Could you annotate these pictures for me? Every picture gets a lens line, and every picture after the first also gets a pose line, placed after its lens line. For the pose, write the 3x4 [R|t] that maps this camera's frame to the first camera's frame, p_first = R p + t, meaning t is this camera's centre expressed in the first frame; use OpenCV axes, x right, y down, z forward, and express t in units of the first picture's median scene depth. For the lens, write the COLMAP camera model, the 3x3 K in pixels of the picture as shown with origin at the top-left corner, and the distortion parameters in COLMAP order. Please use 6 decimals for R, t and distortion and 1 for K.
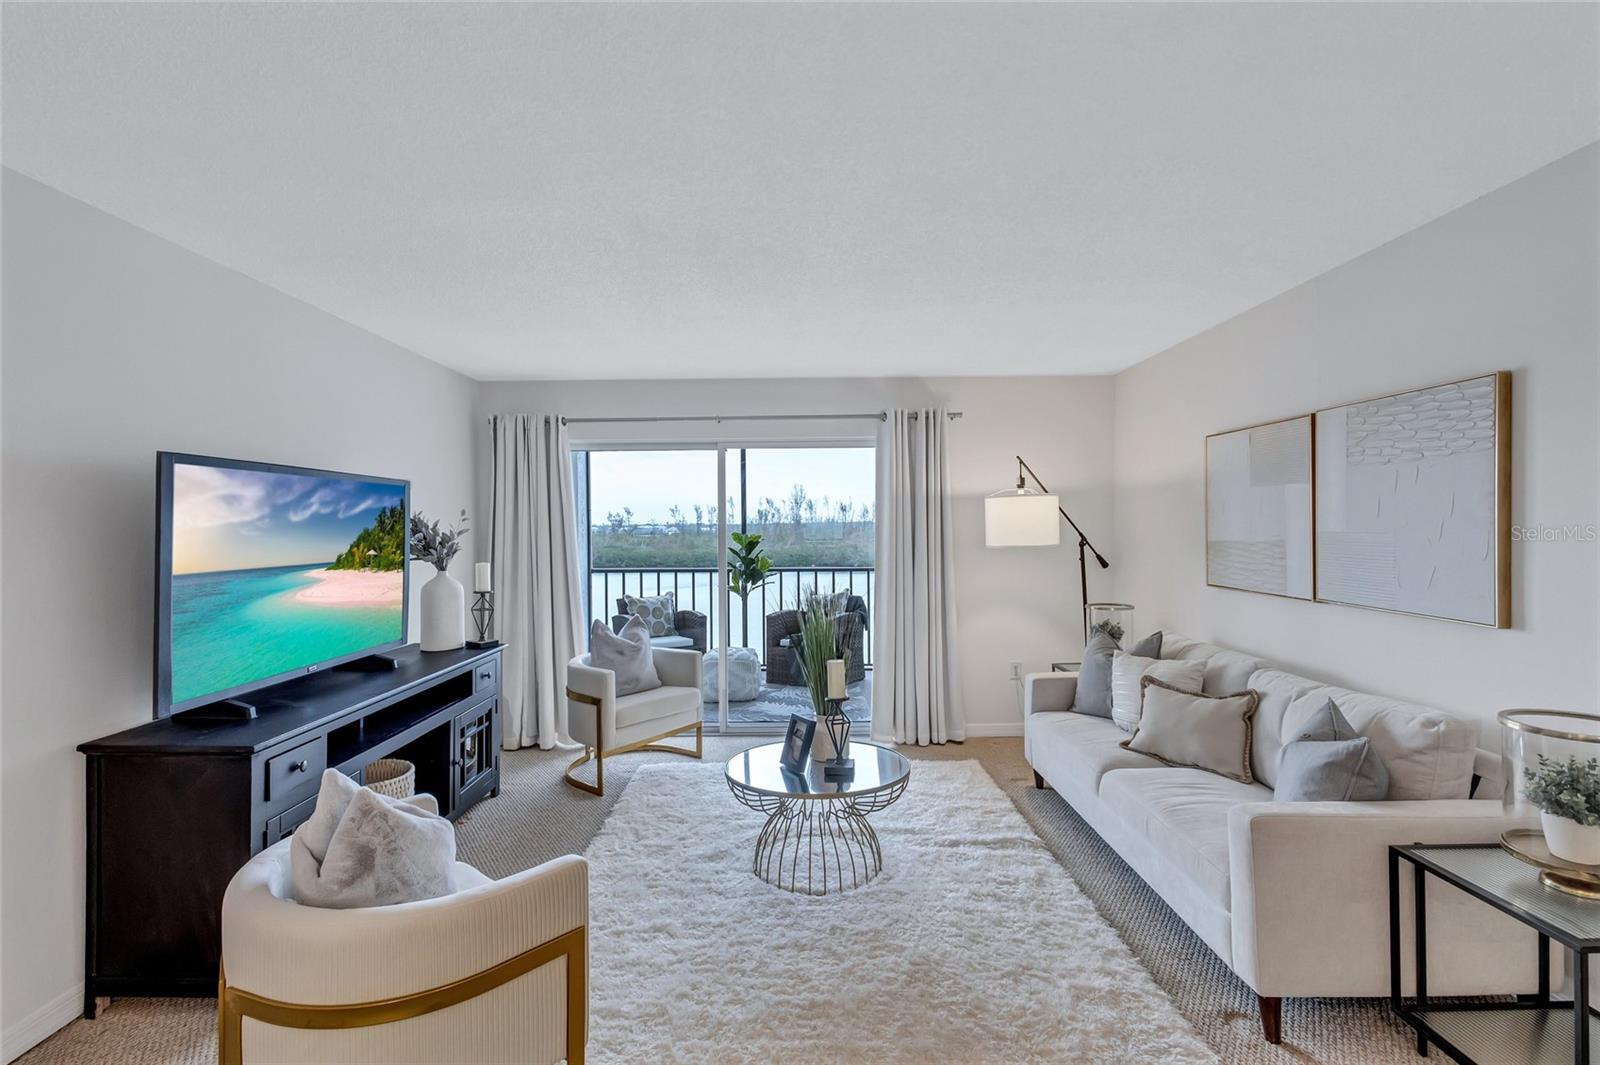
lens RADIAL K [[736.9, 0, 798.0], [0, 736.9, 530.7], [0, 0, 1]] dist [0.011902, -0.000499]
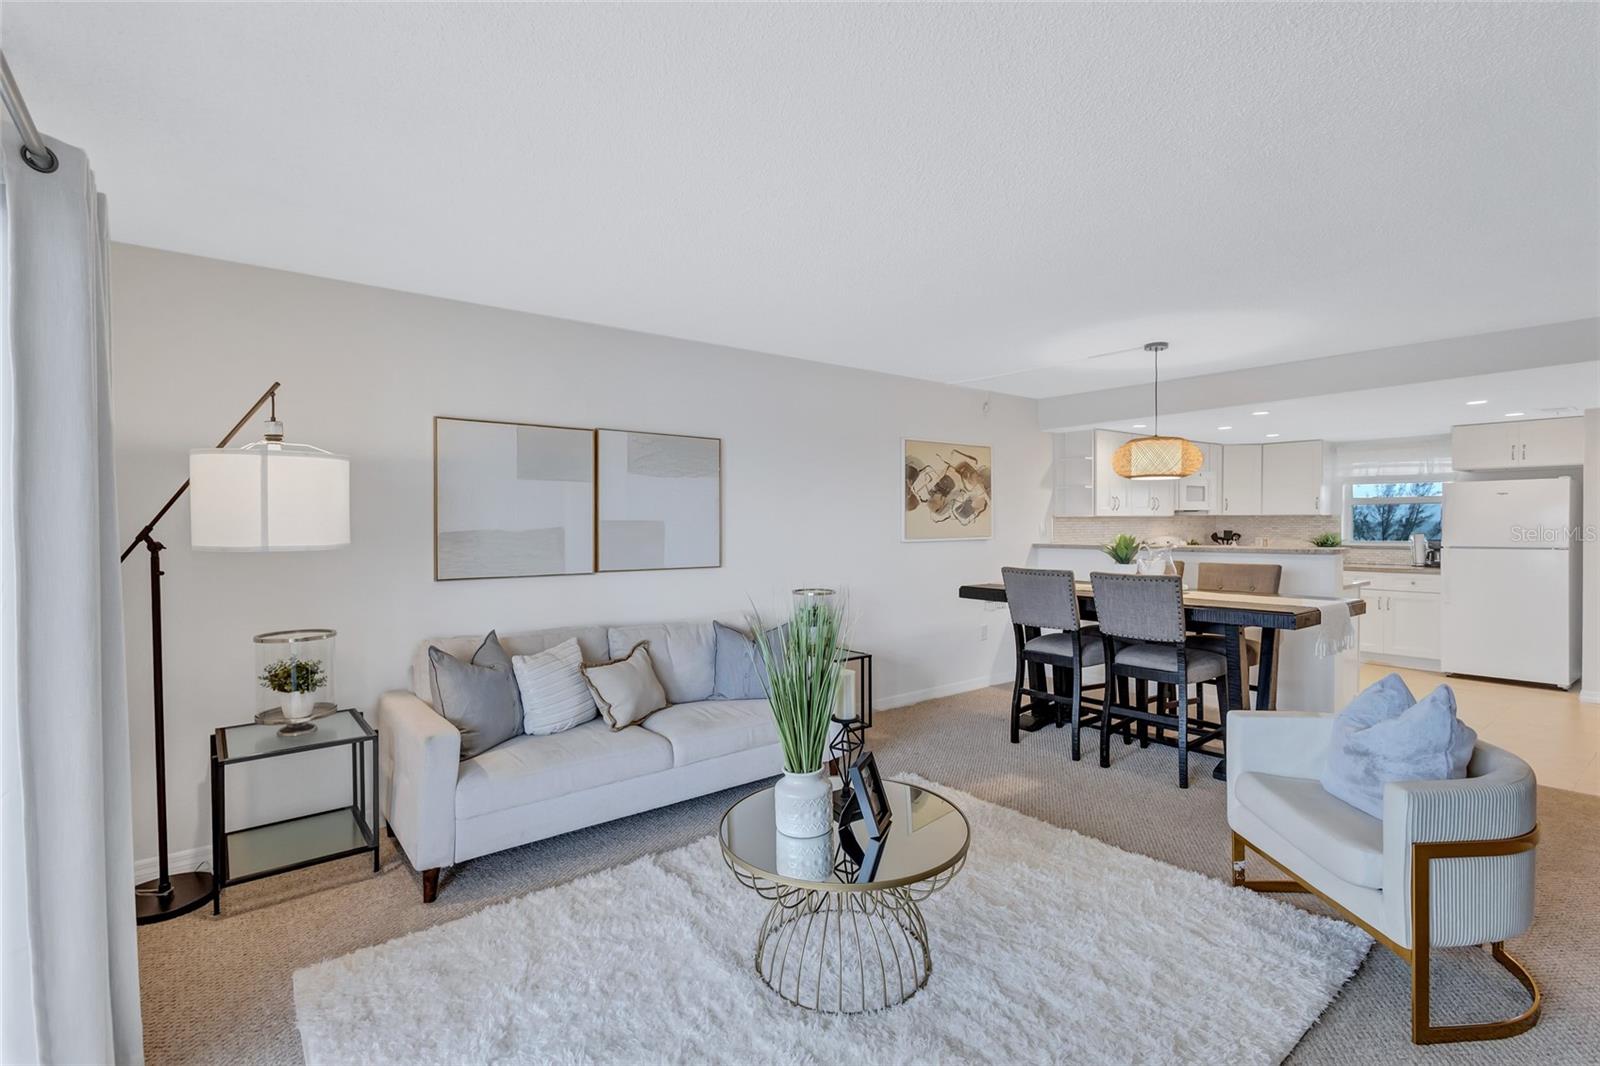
lens RADIAL K [[736.9, 0, 798.0], [0, 736.9, 531.2], [0, 0, 1]] dist [0.011902, -0.000499]
pose [[-0.623585, 0.003035, 0.781750, -0.438256], [0.017132, 0.999805, 0.009784, 0.011399], [-0.781568, 0.019494, -0.623515, 1.241001]]
